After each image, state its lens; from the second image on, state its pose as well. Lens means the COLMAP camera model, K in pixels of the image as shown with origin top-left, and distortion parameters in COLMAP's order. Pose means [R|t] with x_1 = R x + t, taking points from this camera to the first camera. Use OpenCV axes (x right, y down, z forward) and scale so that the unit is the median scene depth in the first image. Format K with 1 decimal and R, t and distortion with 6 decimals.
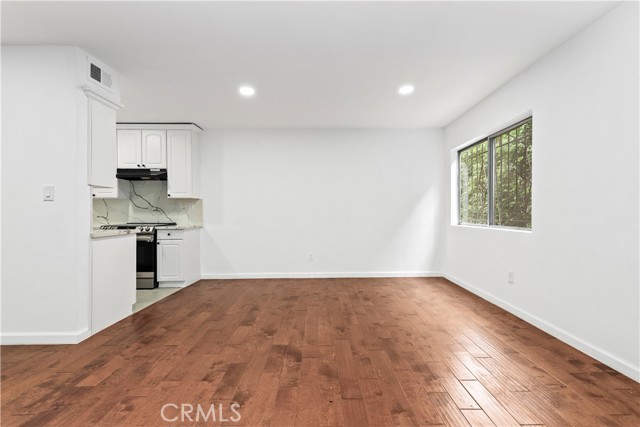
lens RADIAL K [[291.4, 0, 321.5], [0, 291.4, 212.2], [0, 0, 1]] dist [0.011985, -0.000166]
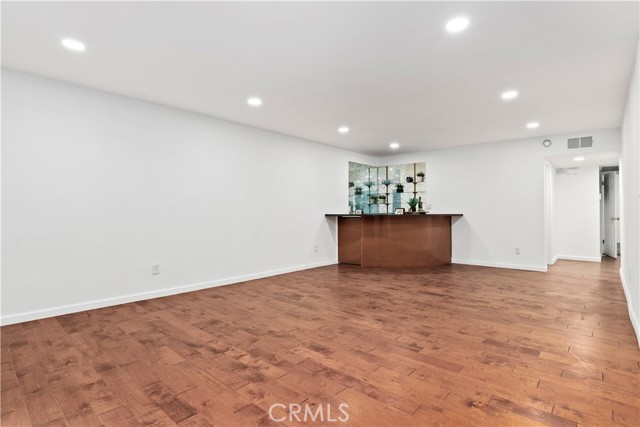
lens RADIAL K [[321.6, 0, 322.5], [0, 321.6, 212.7], [0, 0, 1]] dist [-0.002018, -0.000723]
pose [[-0.666428, 0.005884, -0.745546, 0.466390], [0.003006, 0.999982, 0.005205, -0.008891], [0.745563, 0.001228, -0.666433, 0.699121]]
